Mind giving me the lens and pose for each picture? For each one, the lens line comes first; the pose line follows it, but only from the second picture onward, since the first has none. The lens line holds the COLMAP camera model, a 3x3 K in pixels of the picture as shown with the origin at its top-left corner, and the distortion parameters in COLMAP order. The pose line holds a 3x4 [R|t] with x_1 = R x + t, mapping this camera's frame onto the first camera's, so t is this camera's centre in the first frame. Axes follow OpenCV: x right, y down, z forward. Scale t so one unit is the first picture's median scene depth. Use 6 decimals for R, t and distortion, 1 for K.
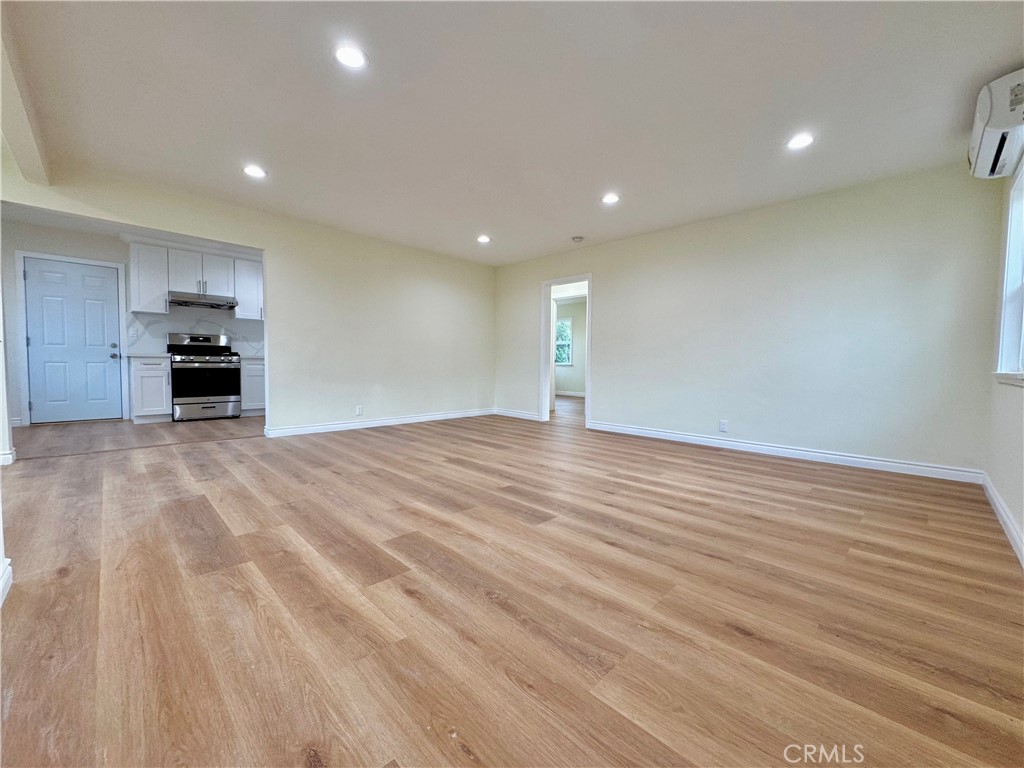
lens RADIAL K [[408.5, 0, 507.7], [0, 408.5, 382.1], [0, 0, 1]] dist [0.001299, 0.000166]
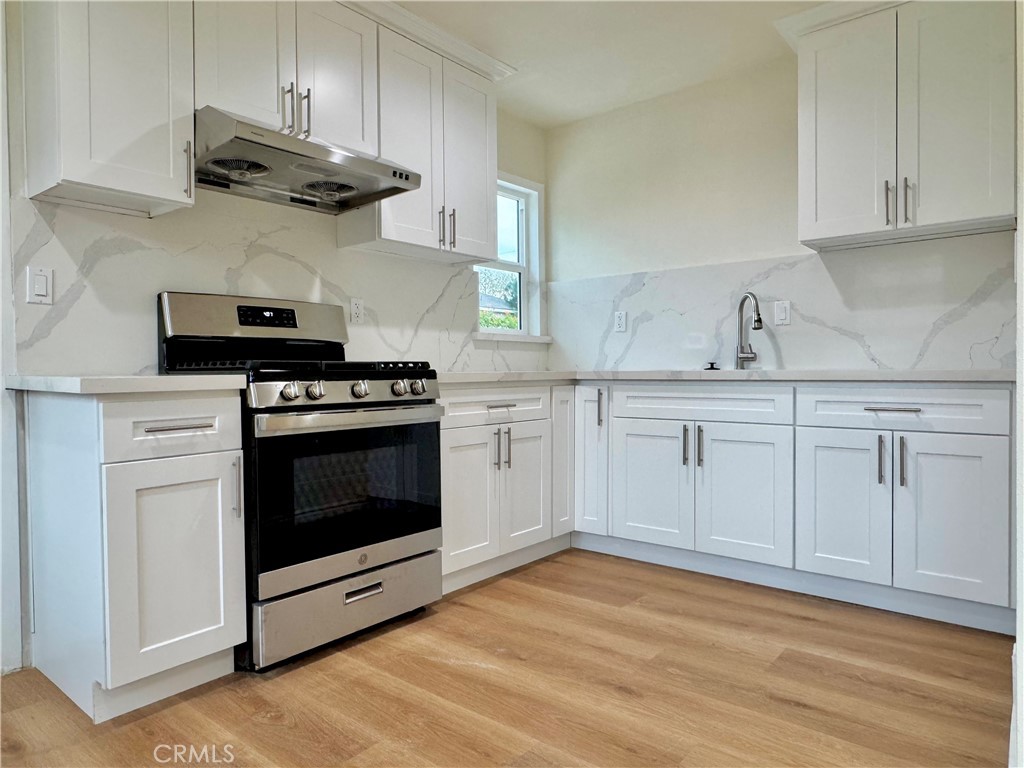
lens RADIAL K [[651.7, 0, 512.6], [0, 651.7, 386.0], [0, 0, 1]] dist [-0.000510, 0.000379]
pose [[0.993853, -0.028685, 0.106931, -0.692808], [0.031103, 0.999295, -0.021017, -0.049706], [-0.106253, 0.024213, 0.994044, 0.610272]]
